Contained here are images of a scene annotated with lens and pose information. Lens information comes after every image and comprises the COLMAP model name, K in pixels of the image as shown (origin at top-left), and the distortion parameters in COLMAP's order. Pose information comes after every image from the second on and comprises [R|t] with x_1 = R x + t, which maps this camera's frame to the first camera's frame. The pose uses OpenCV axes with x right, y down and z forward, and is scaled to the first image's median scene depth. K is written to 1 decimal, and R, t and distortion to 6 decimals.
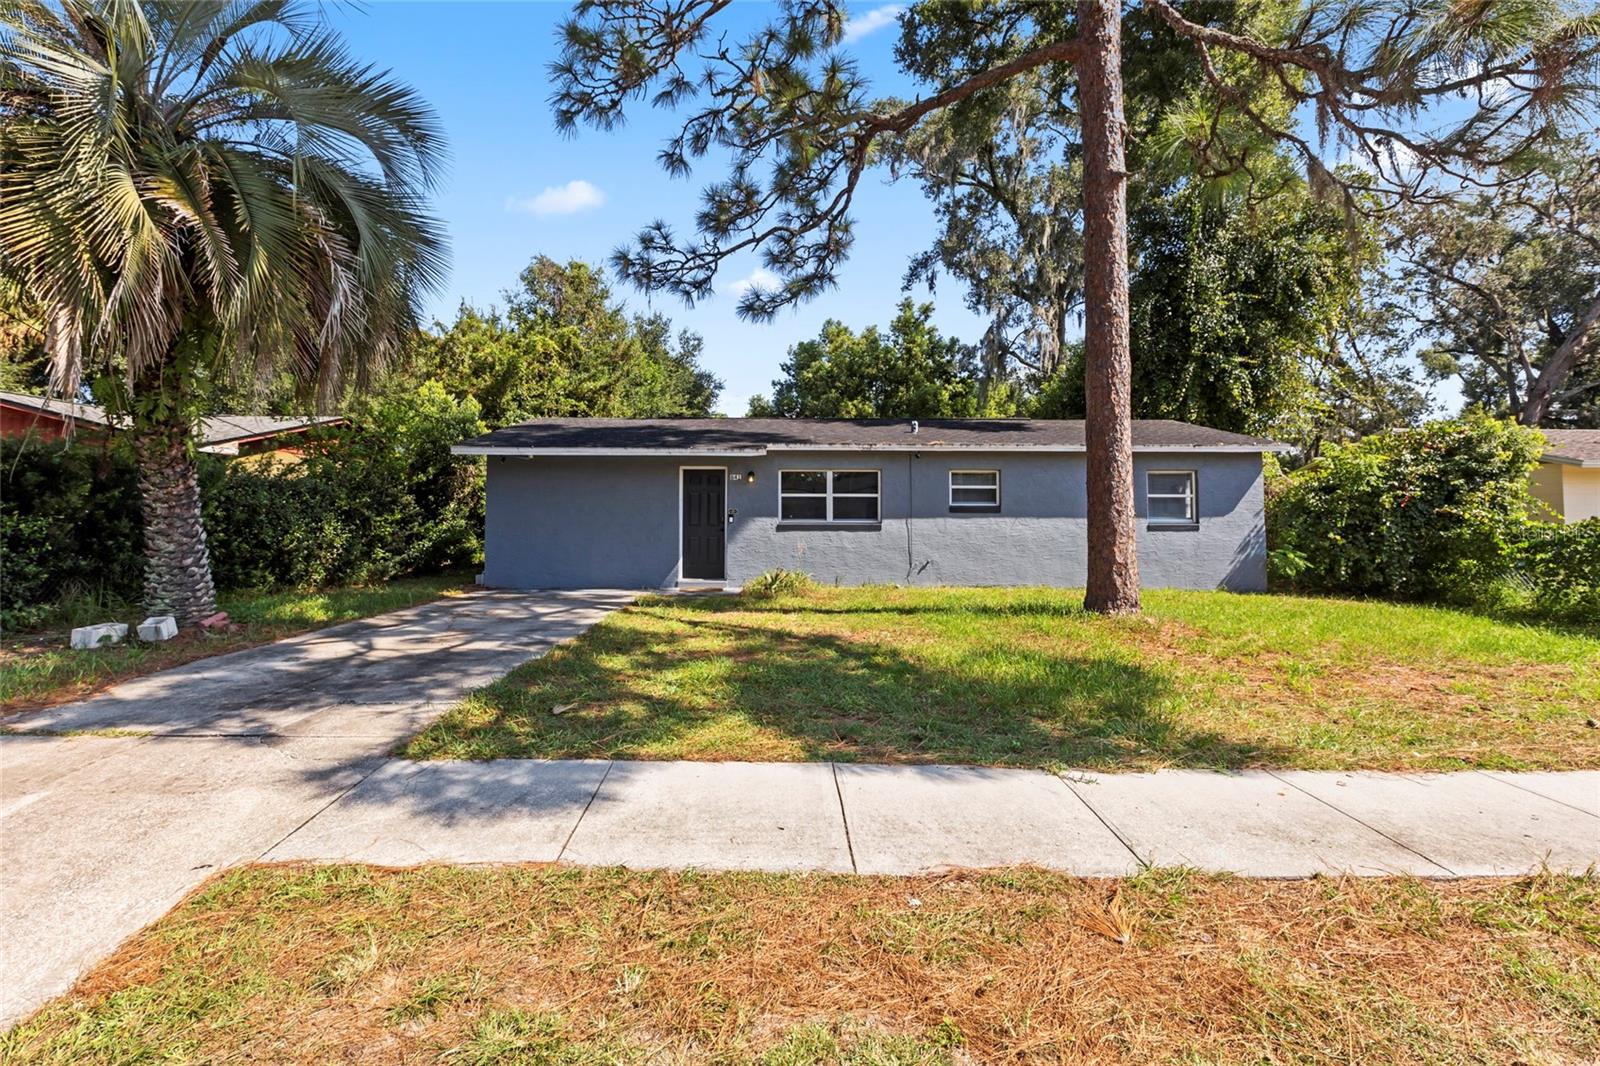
lens RADIAL K [[727.4, 0, 783.8], [0, 727.4, 489.1], [0, 0, 1]] dist [-0.000636, 0.000674]
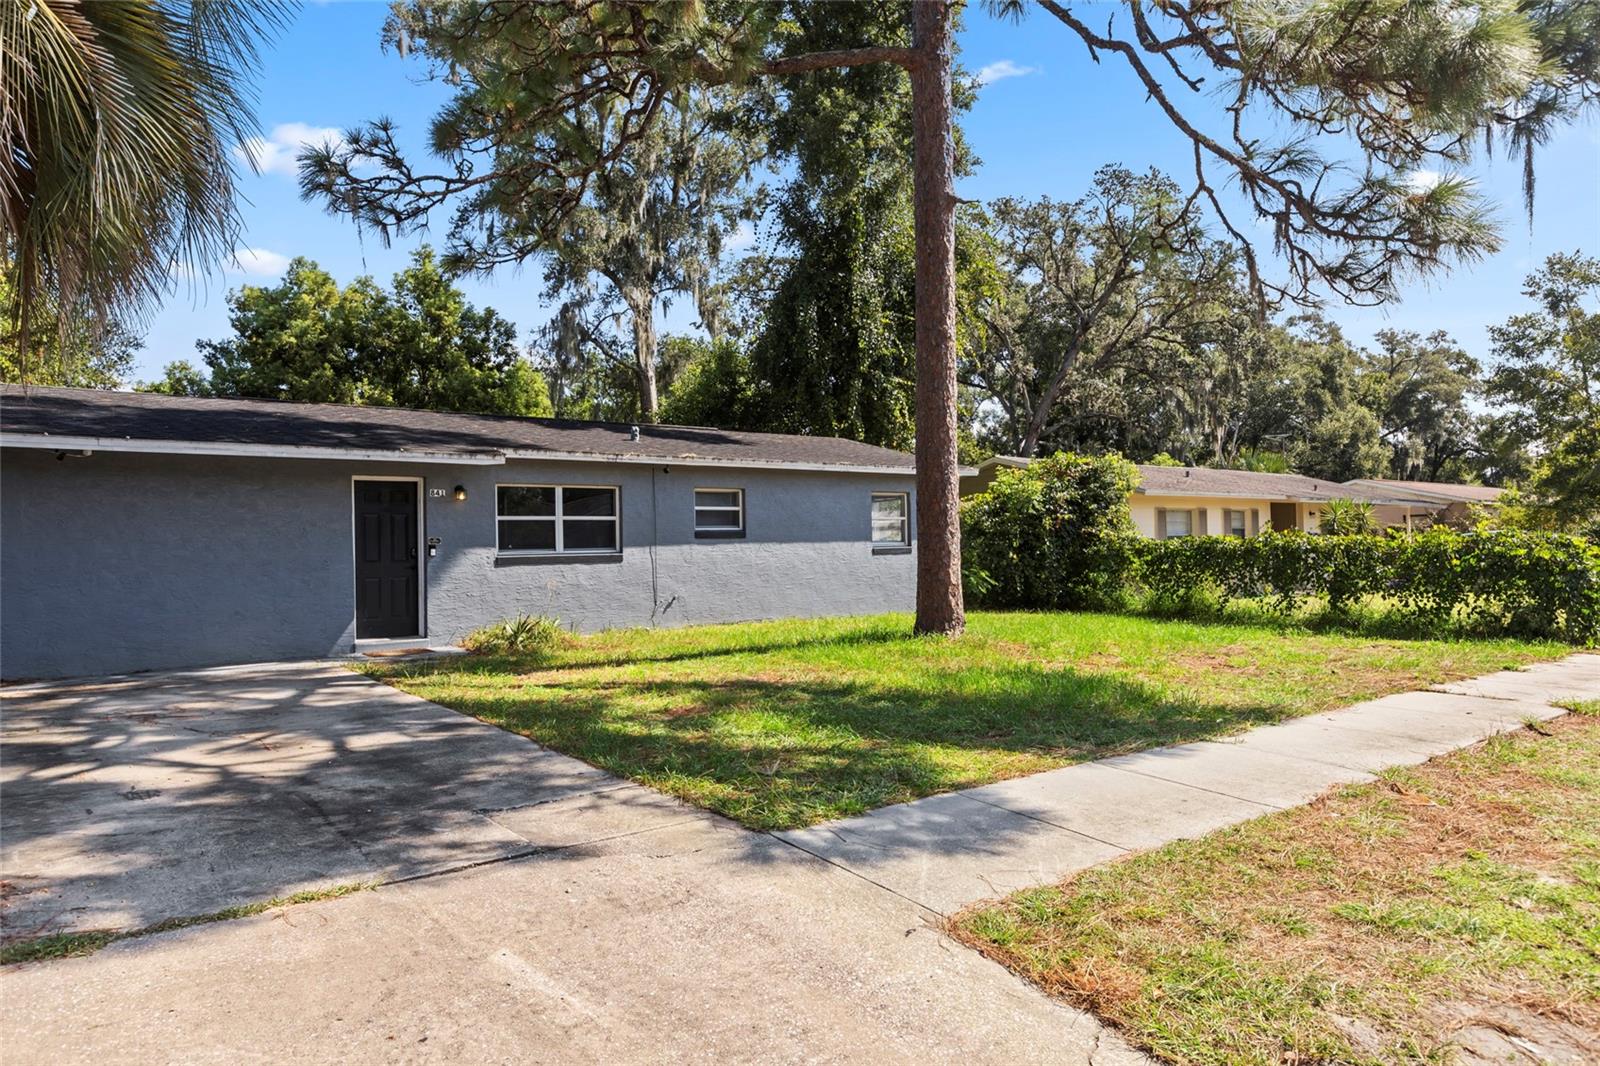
lens RADIAL K [[955.8, 0, 799.2], [0, 955.8, 534.2], [0, 0, 1]] dist [-0.003703, -0.000082]
pose [[0.811099, -0.010483, 0.584815, -0.325933], [-0.004030, 0.999715, 0.023511, 0.000751], [-0.584895, -0.021427, 0.810826, 0.028304]]
